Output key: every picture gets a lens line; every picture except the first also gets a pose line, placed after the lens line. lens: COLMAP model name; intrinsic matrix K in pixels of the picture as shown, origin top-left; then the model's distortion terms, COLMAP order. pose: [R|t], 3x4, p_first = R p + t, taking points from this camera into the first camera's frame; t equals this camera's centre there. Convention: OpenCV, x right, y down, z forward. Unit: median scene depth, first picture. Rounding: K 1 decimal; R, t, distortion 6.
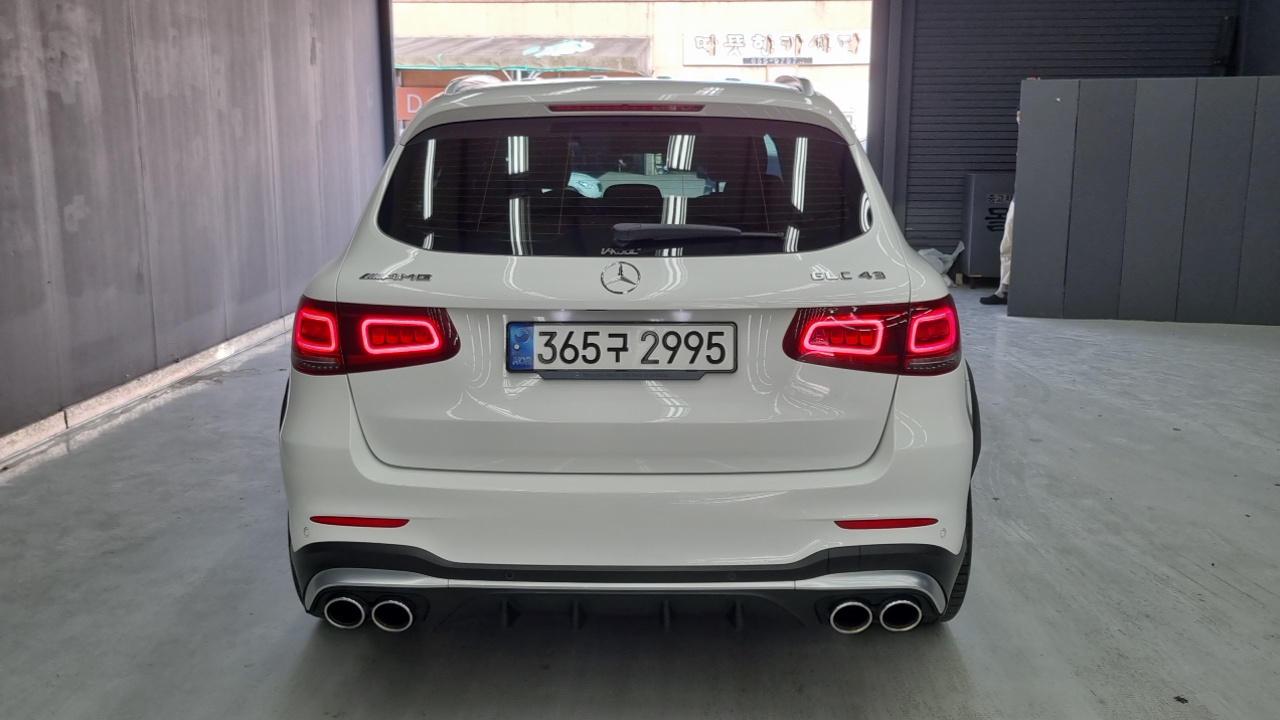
lens RADIAL K [[952.3, 0, 633.6], [0, 952.3, 355.1], [0, 0, 1]] dist [0.010212, -0.004597]
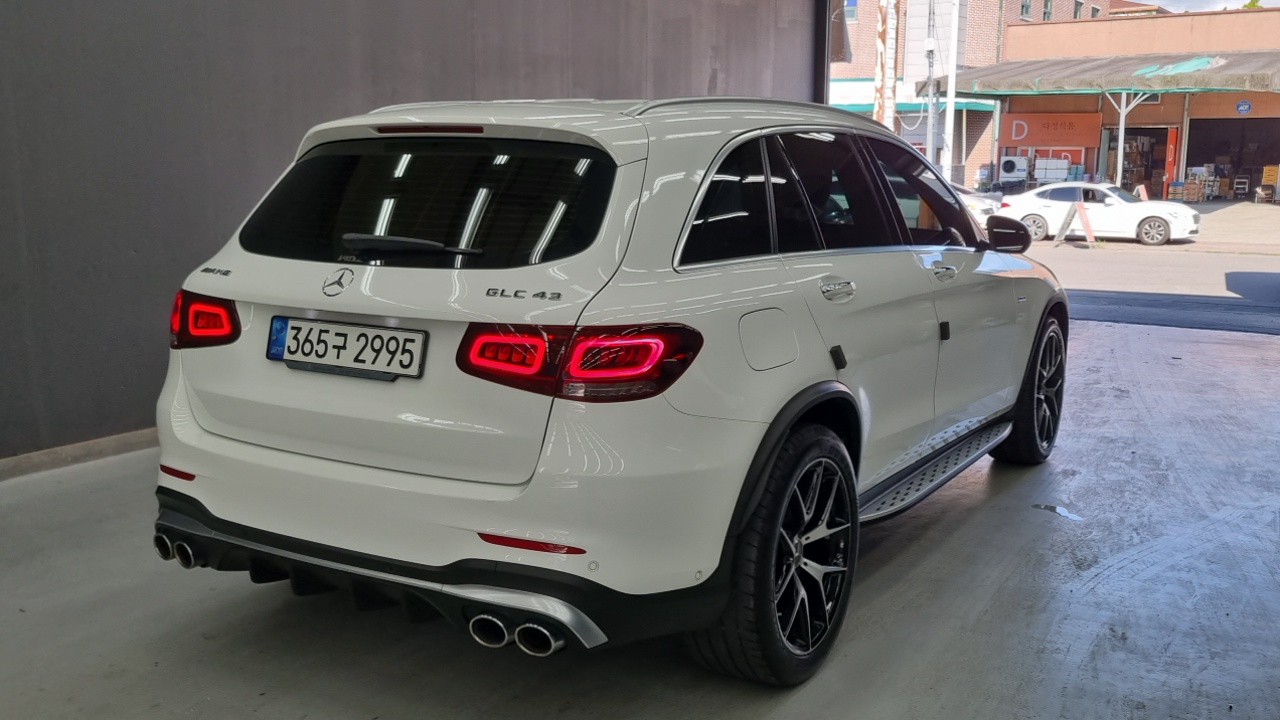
lens RADIAL K [[952.3, 0, 650.8], [0, 952.3, 365.2], [0, 0, 1]] dist [0.010212, -0.004597]
pose [[0.911383, 0.094114, -0.400655, 0.755907], [-0.100666, 0.994909, 0.004717, -0.026882], [0.399059, 0.036033, 0.916217, 0.133008]]
